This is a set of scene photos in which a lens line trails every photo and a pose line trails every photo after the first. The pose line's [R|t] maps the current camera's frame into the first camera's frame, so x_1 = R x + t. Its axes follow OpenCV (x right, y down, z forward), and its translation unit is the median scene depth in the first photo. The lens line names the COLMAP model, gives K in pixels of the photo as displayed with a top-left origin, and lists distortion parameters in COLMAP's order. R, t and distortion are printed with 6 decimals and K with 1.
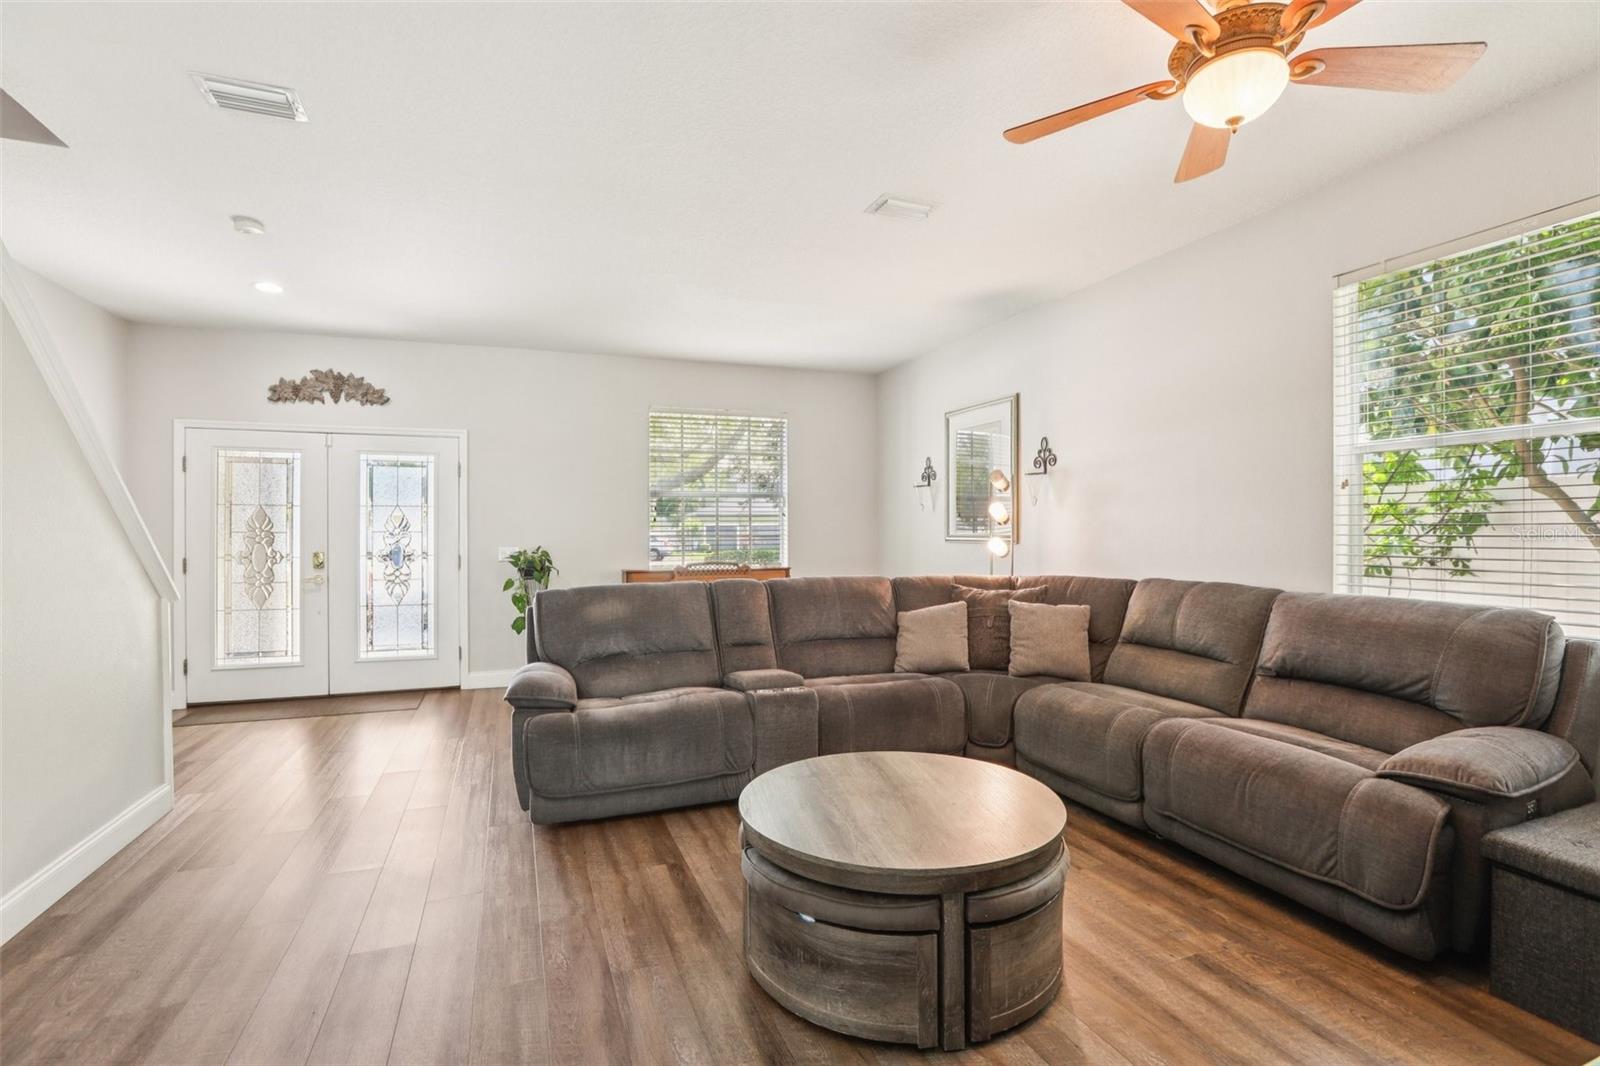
lens RADIAL K [[731.1, 0, 791.7], [0, 731.1, 533.3], [0, 0, 1]] dist [-0.058366, 0.023581]
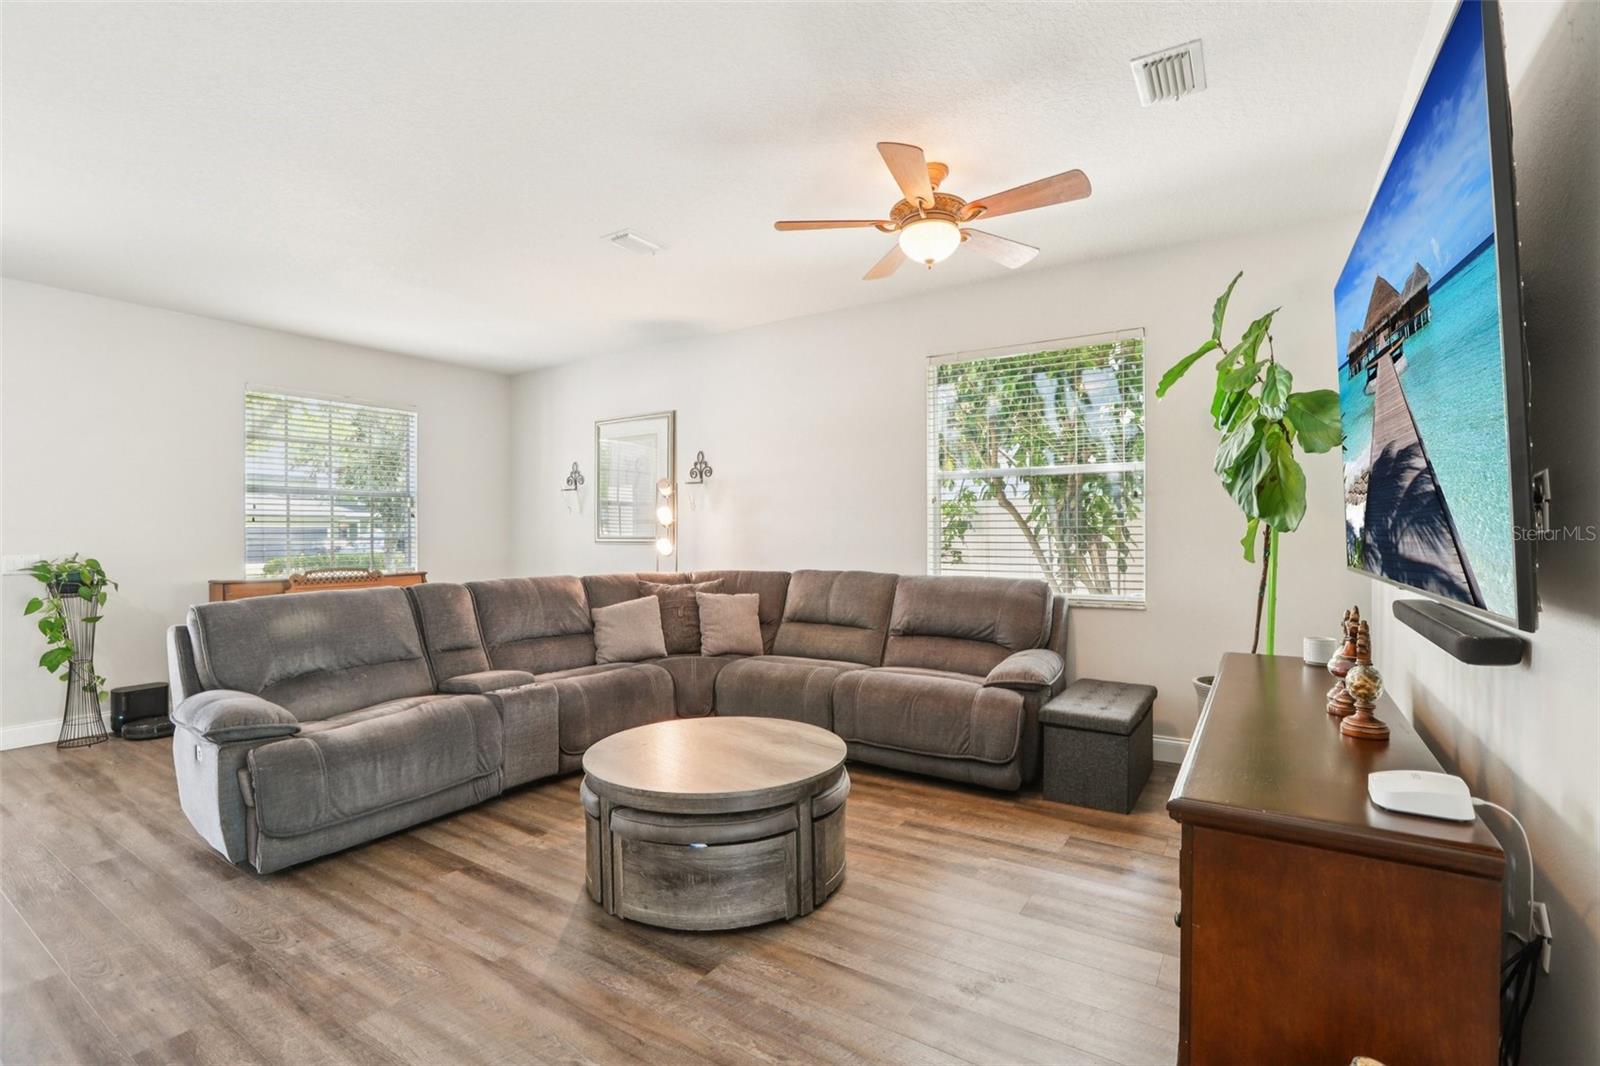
lens RADIAL K [[738.5, 0, 797.5], [0, 738.5, 534.1], [0, 0, 1]] dist [-0.058042, 0.025024]
pose [[0.812317, 0.000015, 0.583216, -0.291922], [0.002072, 0.999994, -0.002911, 0.003155], [-0.583213, 0.003574, 0.812312, -0.057553]]
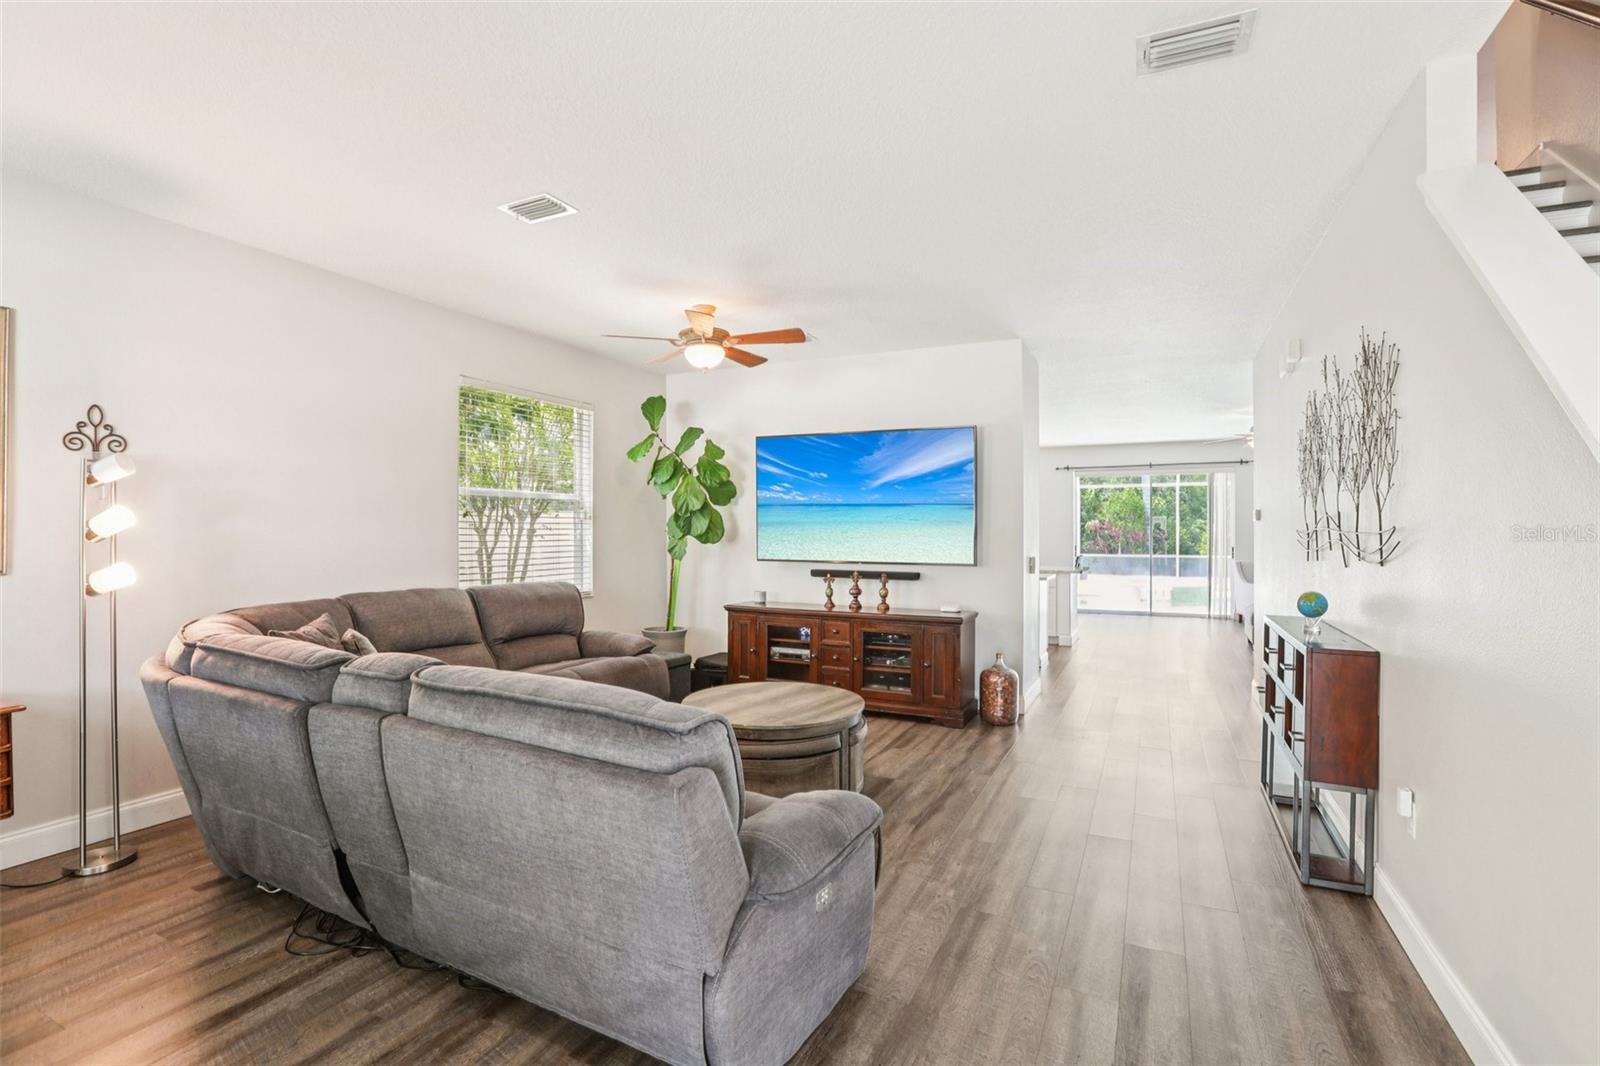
lens RADIAL K [[738.5, 0, 797.5], [0, 738.5, 534.1], [0, 0, 1]] dist [-0.058042, 0.025024]
pose [[-0.680353, -0.000275, 0.732885, -0.745909], [0.000519, 0.999999, 0.000857, -0.025492], [-0.732885, 0.000963, -0.680352, 1.351481]]
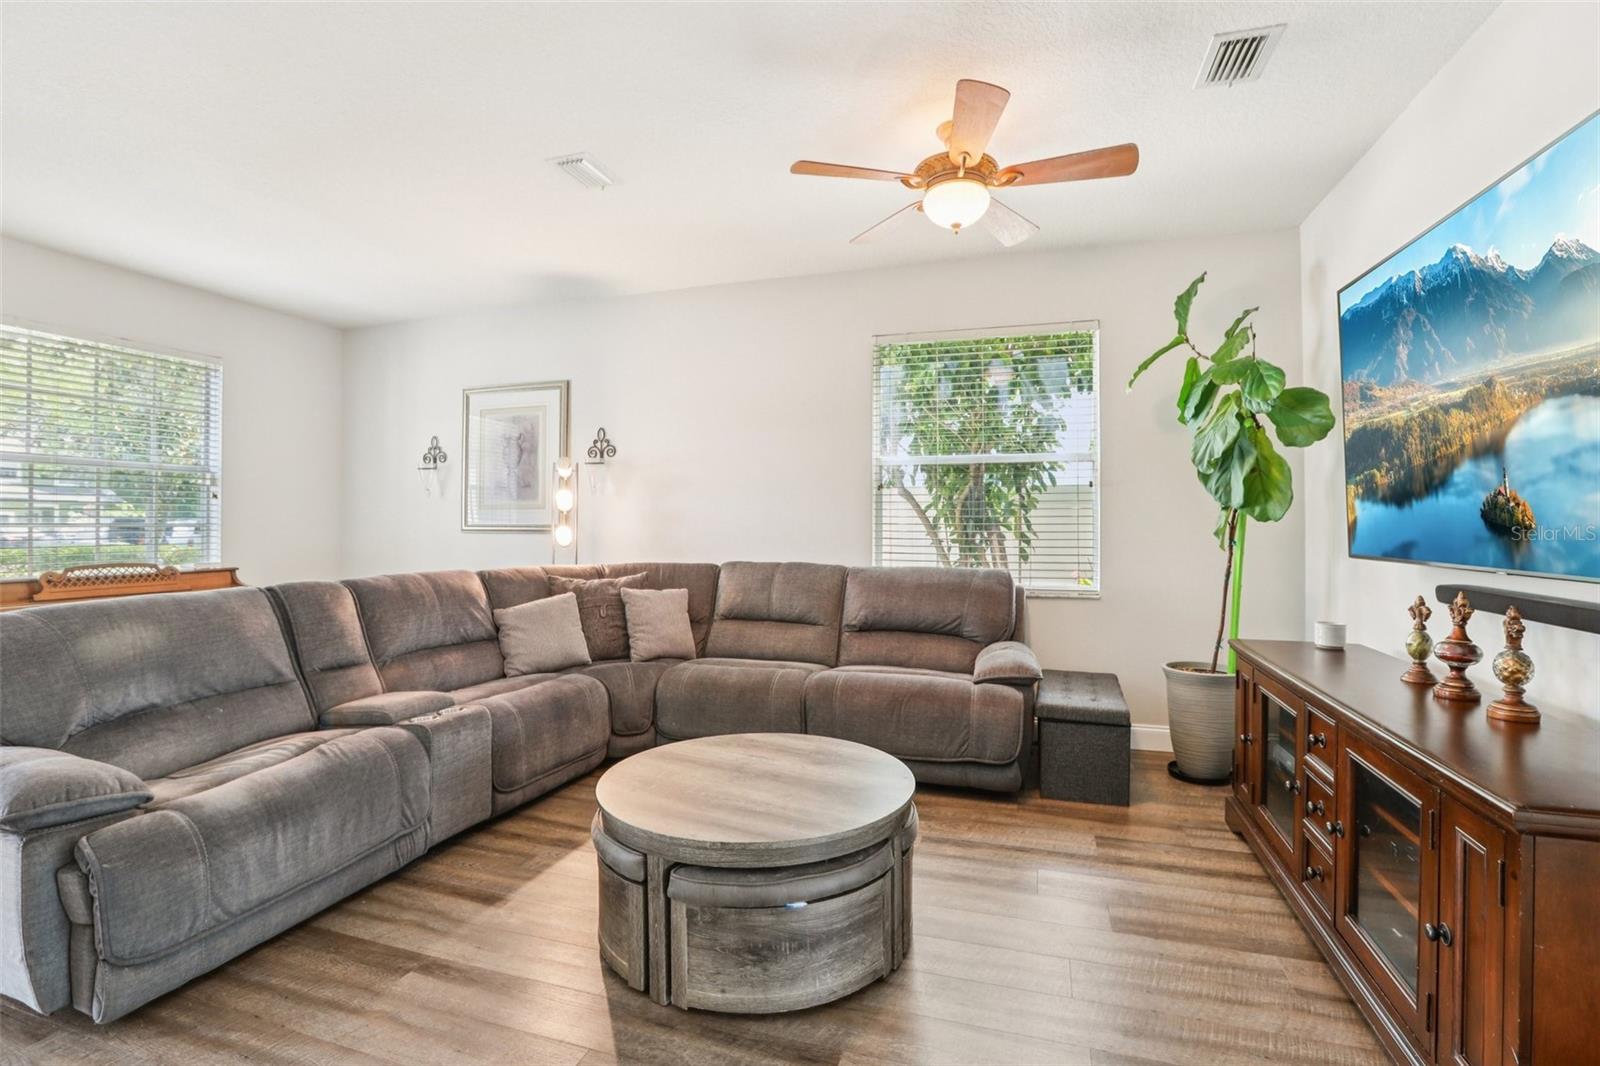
lens RADIAL K [[744.7, 0, 796.9], [0, 744.7, 517.2], [0, 0, 1]] dist [-0.049018, 0.015177]
pose [[0.630774, 0.012649, 0.775864, -0.393422], [-0.002896, 0.999899, -0.013946, 0.008495], [-0.775961, 0.006550, 0.630746, 0.184905]]
